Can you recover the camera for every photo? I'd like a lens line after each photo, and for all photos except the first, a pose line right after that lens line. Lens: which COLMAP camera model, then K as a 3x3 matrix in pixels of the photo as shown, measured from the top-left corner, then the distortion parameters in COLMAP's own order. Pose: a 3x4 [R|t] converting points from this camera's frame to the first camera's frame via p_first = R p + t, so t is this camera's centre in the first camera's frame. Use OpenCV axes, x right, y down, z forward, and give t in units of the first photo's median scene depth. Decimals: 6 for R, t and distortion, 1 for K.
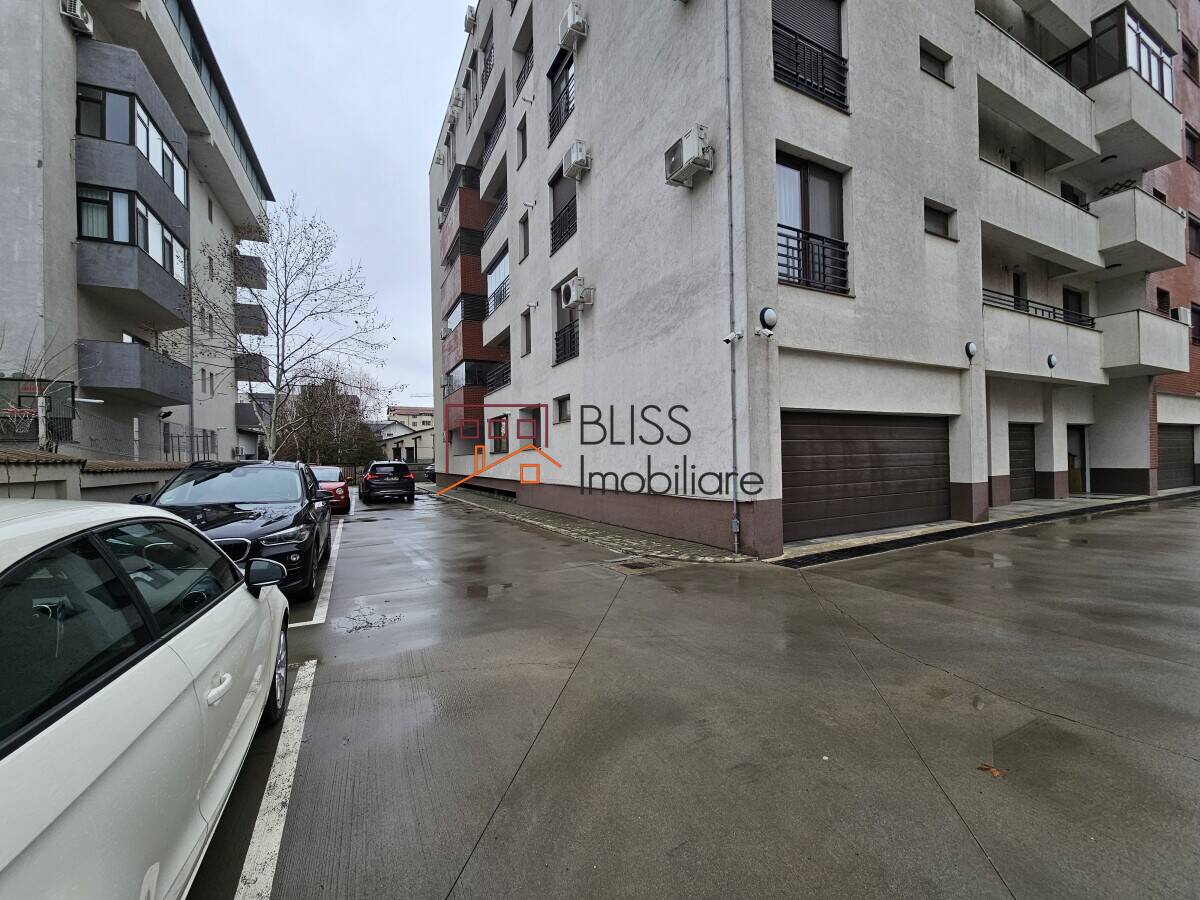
lens RADIAL K [[487.7, 0, 597.3], [0, 487.7, 455.1], [0, 0, 1]] dist [-0.002114, -0.000220]
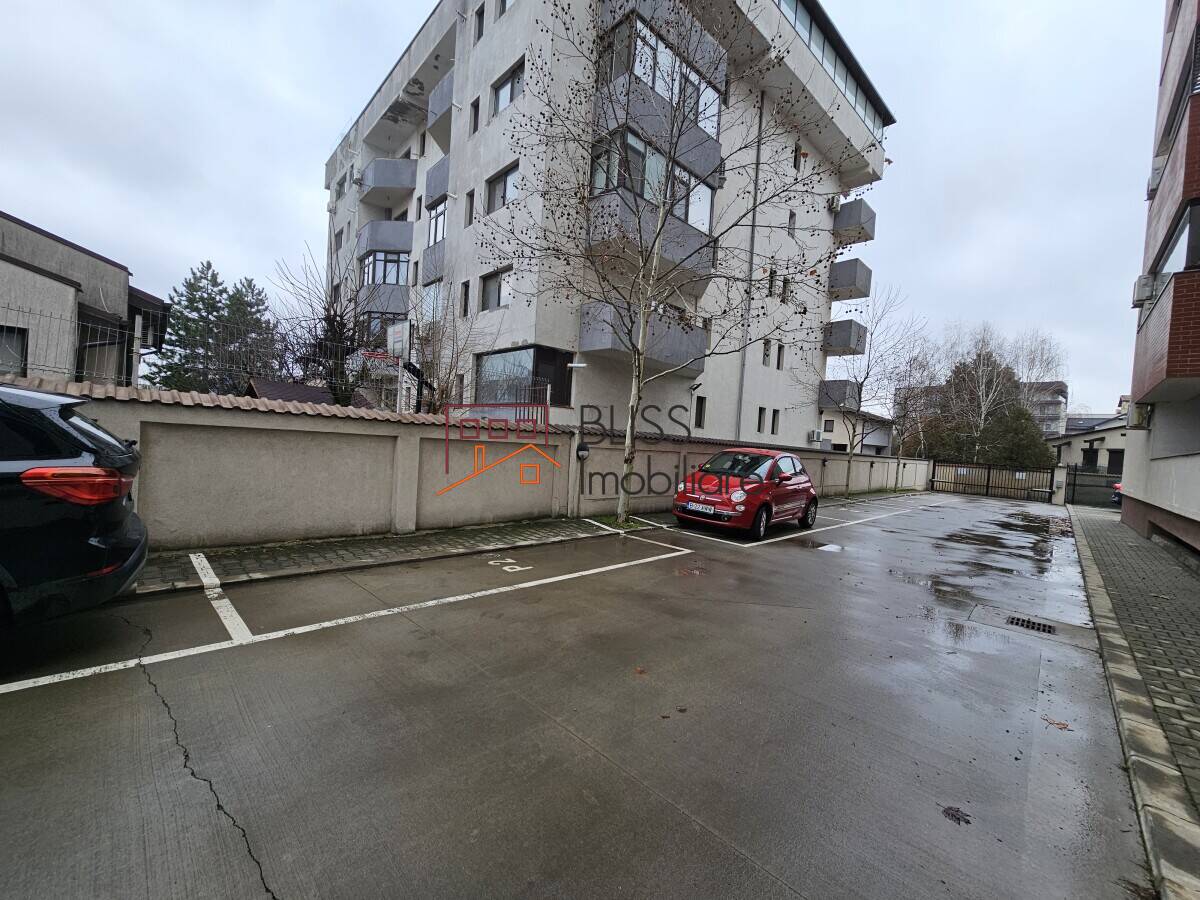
lens RADIAL K [[487.7, 0, 597.3], [0, 487.7, 455.1], [0, 0, 1]] dist [-0.002114, -0.000220]
pose [[0.330216, 0.071698, -0.941179, -0.054518], [-0.066999, 0.996376, 0.052396, 0.006991], [0.941525, 0.045756, 0.333823, 0.400143]]
